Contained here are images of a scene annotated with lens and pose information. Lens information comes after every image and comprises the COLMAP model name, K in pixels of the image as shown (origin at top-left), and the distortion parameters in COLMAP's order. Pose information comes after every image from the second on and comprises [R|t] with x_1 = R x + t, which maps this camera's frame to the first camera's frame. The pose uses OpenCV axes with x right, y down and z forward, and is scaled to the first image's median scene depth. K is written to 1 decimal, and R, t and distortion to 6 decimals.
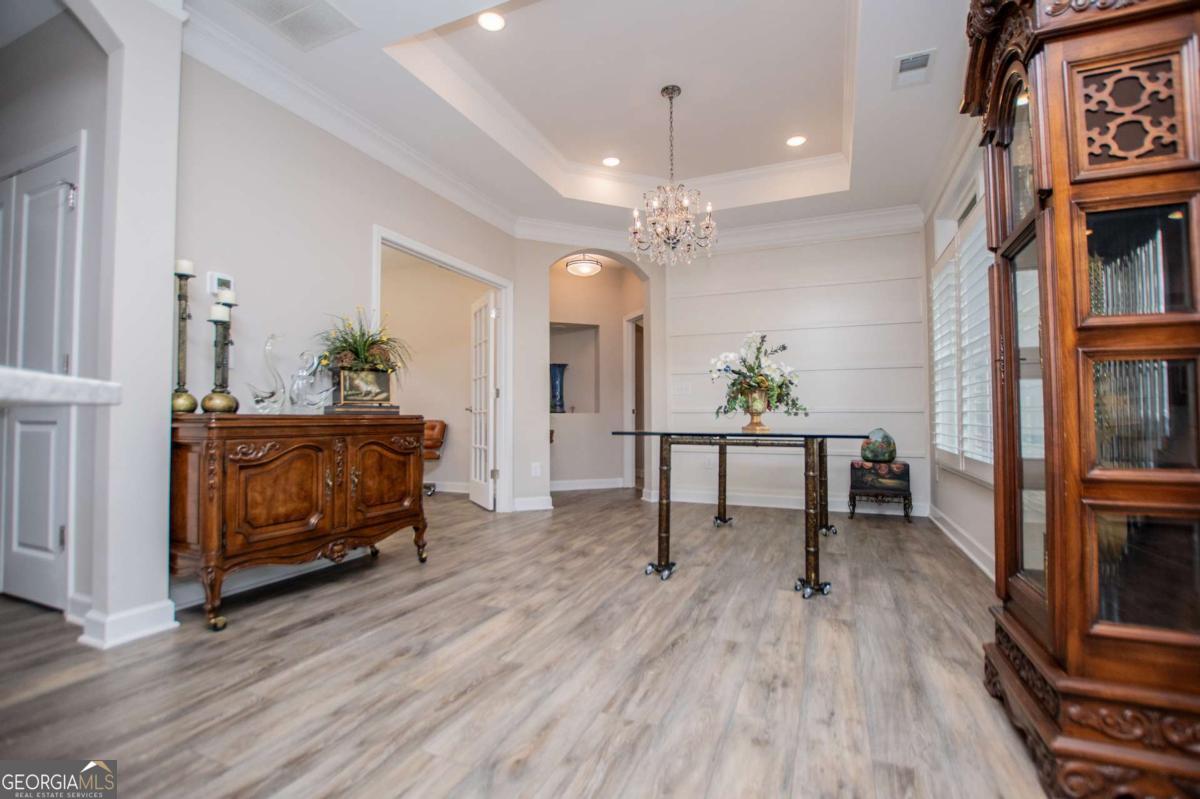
lens RADIAL K [[536.4, 0, 600.0], [0, 536.4, 399.5], [0, 0, 1]] dist [-0.026079, 0.000380]
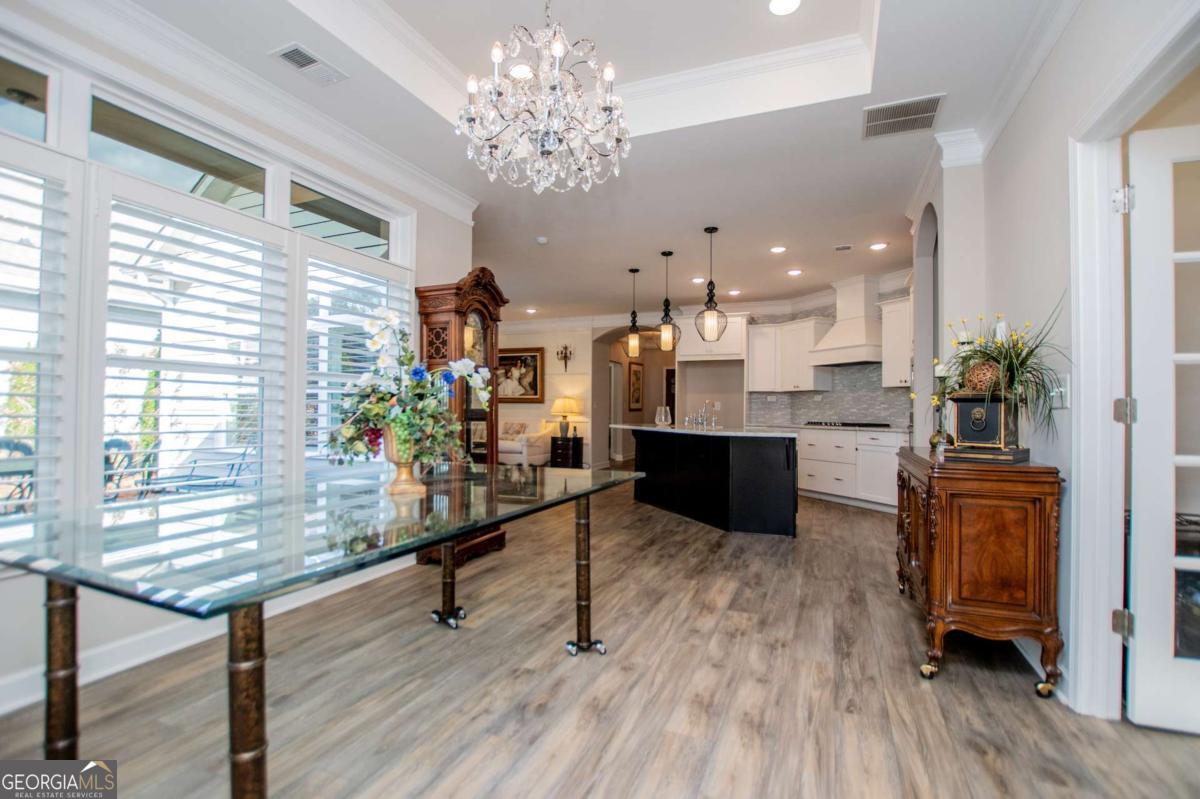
lens RADIAL K [[536.4, 0, 600.0], [0, 536.4, 399.5], [0, 0, 1]] dist [-0.026079, 0.000380]
pose [[-0.999938, -0.008166, -0.007536, 0.115645], [-0.007720, 0.998326, -0.057316, -0.009870], [0.007992, -0.057255, -0.998328, 2.060424]]
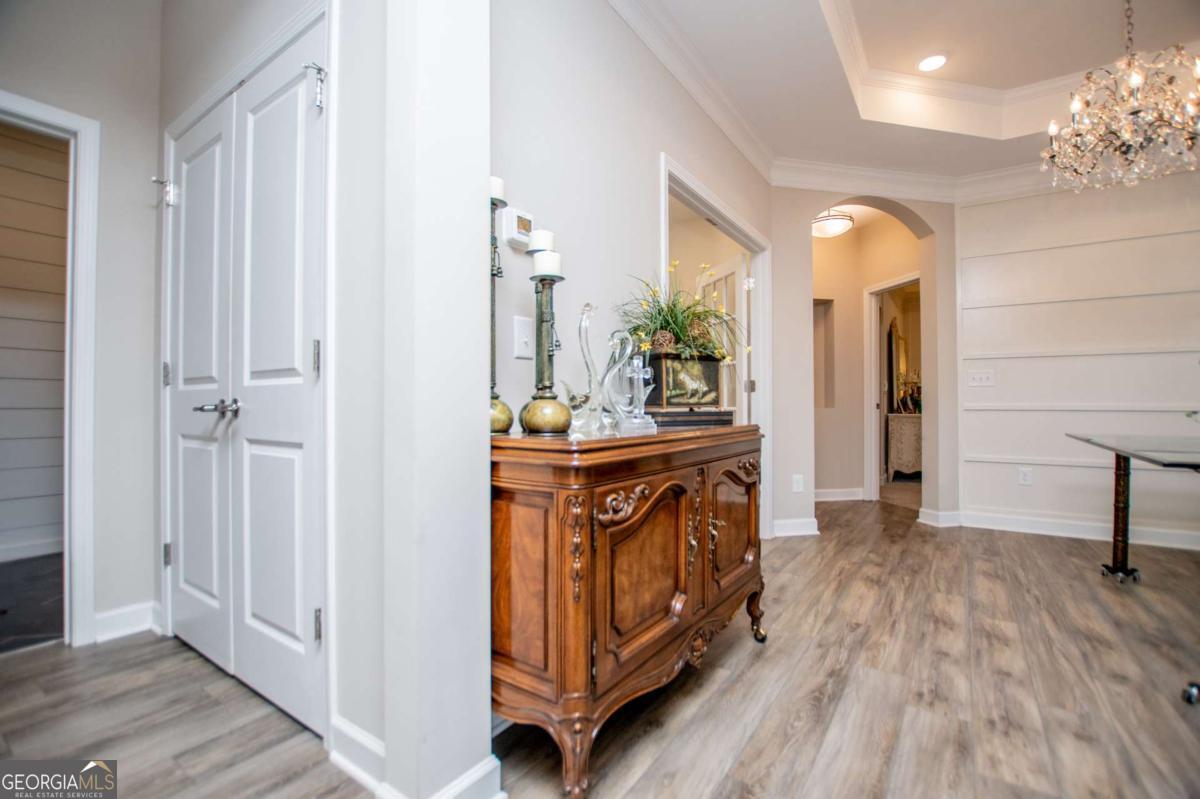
lens RADIAL K [[526.2, 0, 600.0], [0, 526.2, 399.5], [0, 0, 1]] dist [-0.024185, 0.000353]
pose [[0.981176, -0.000595, -0.193115, -0.491262], [0.005564, 0.999667, 0.025188, -0.024234], [0.193035, -0.025788, 0.980853, 0.386313]]
